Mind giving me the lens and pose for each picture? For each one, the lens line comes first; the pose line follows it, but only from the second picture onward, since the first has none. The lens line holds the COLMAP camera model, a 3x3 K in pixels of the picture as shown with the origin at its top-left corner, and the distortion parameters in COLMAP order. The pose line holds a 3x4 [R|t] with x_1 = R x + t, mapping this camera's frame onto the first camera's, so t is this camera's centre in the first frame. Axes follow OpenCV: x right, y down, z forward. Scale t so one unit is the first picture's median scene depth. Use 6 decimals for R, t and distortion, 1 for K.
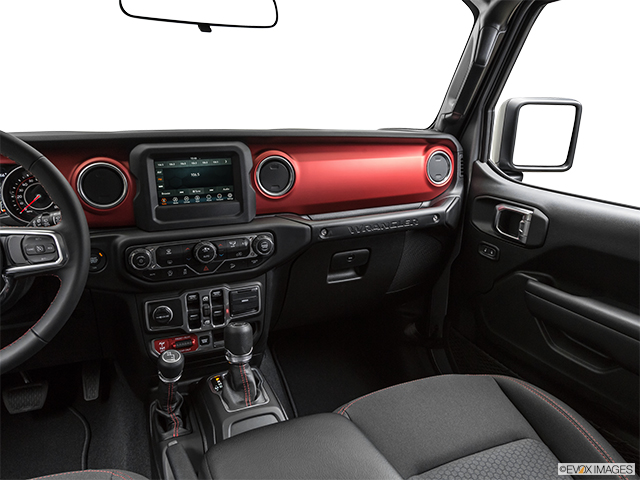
lens RADIAL K [[481.2, 0, 320.0], [0, 481.2, 240.0], [0, 0, 1]] dist [0.001198, 0.003223]
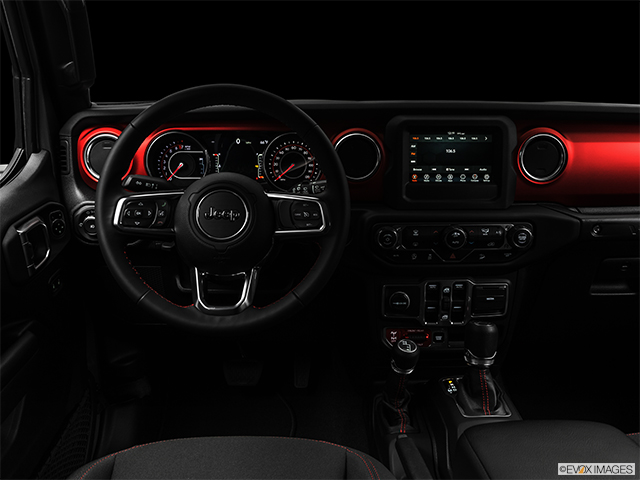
lens RADIAL K [[630.5, 0, 320.0], [0, 630.5, 240.0], [0, 0, 1]] dist [-0.013205, -0.003377]
pose [[0.930572, 0.098711, -0.352552, -0.053543], [-0.099642, 0.994902, 0.015554, 0.034446], [0.352290, 0.020655, 0.935663, -0.177603]]
